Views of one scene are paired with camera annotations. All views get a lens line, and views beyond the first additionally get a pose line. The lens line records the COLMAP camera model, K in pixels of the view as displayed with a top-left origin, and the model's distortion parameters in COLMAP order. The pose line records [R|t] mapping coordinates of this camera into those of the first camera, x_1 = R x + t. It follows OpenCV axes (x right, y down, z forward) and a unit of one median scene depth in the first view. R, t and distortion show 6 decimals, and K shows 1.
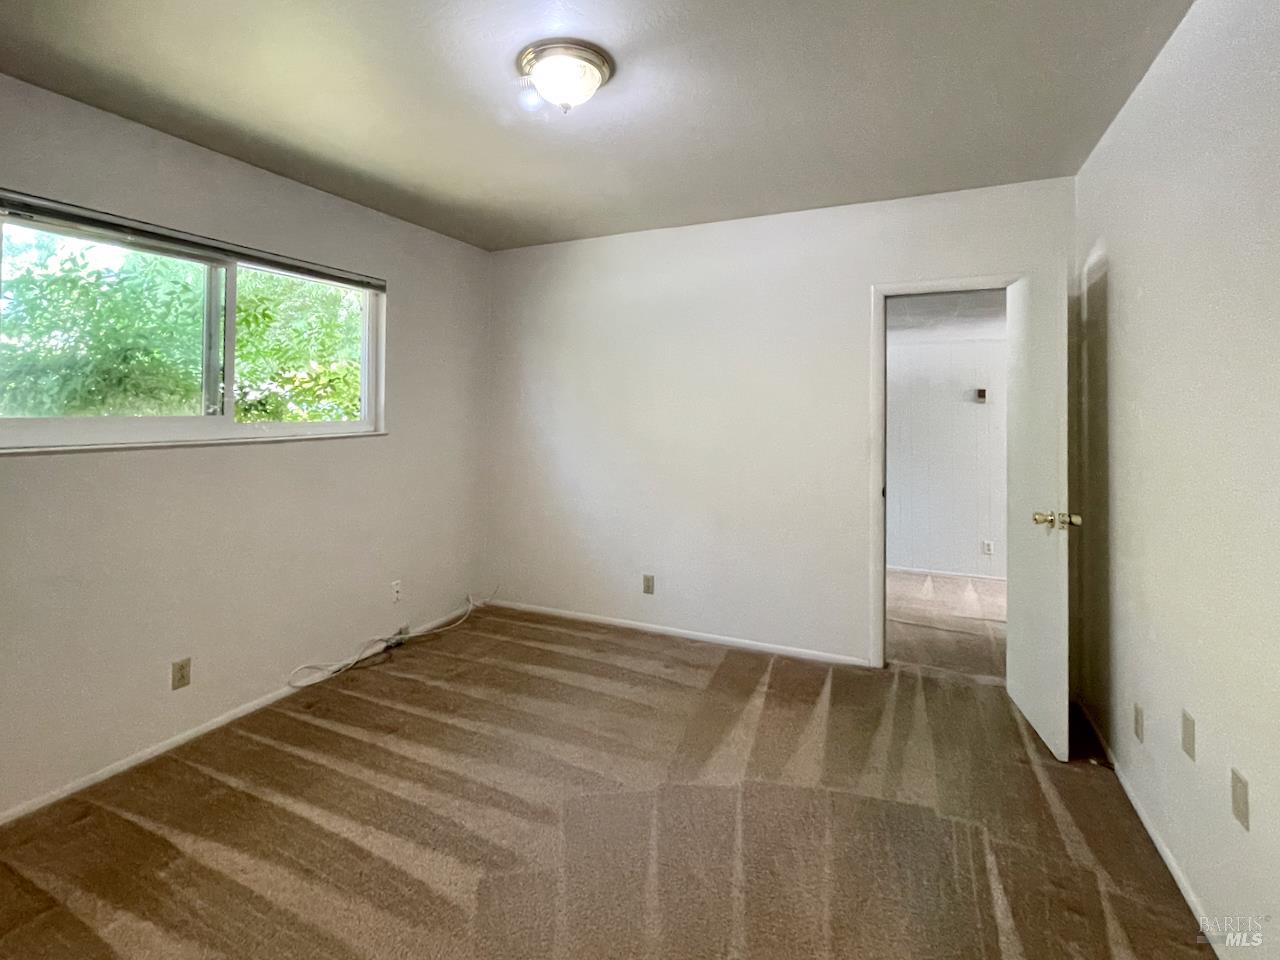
lens RADIAL K [[554.9, 0, 640.0], [0, 554.9, 480.0], [0, 0, 1]] dist [-0.000612, -0.000019]
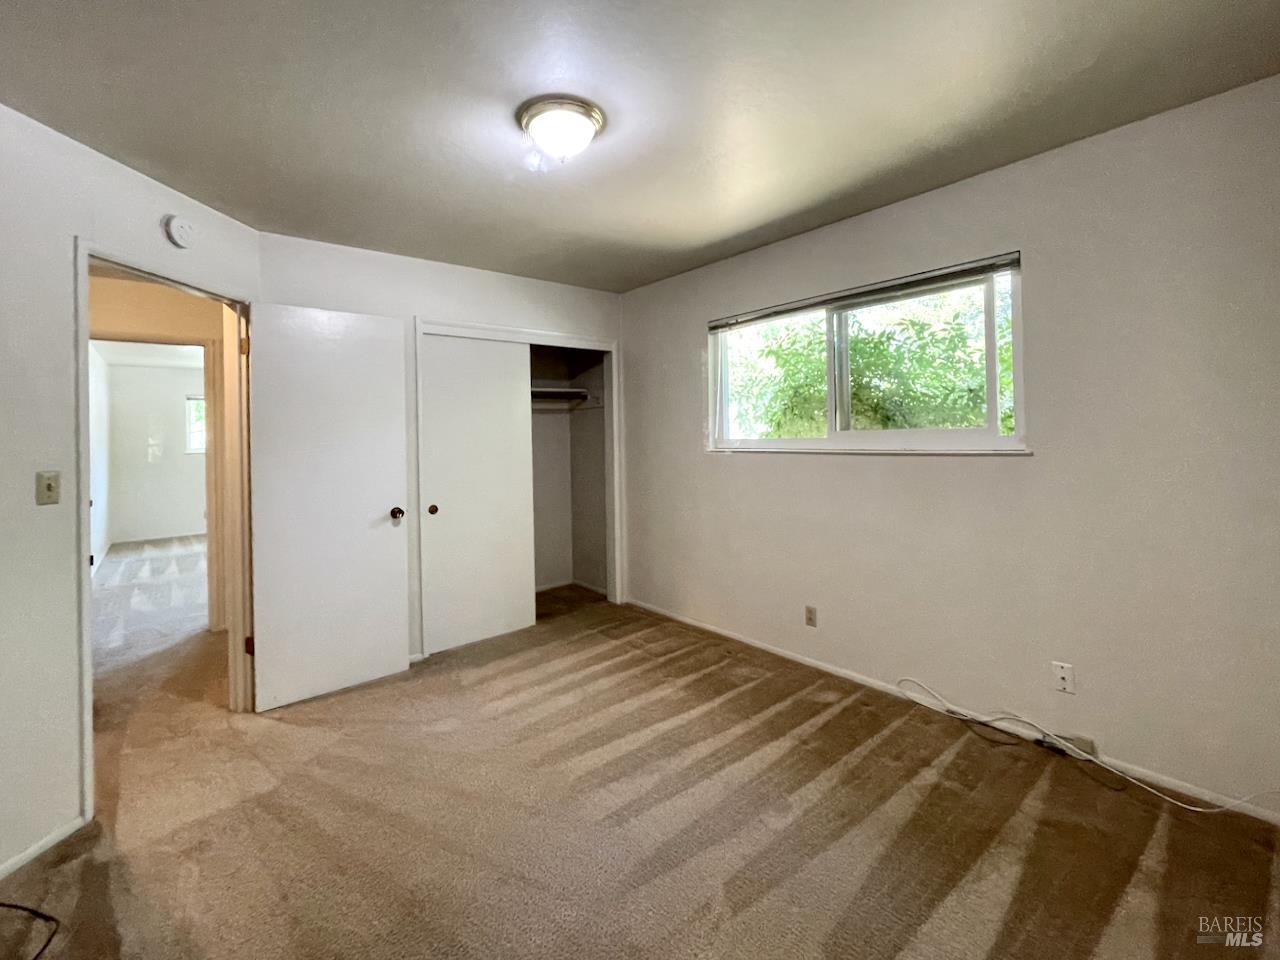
lens RADIAL K [[554.9, 0, 640.0], [0, 554.9, 480.0], [0, 0, 1]] dist [-0.000612, -0.000019]
pose [[-0.423822, 0.081768, -0.902047, 0.533572], [-0.080628, 0.988557, 0.127492, -0.122054], [0.902150, 0.126764, -0.412380, 1.023207]]
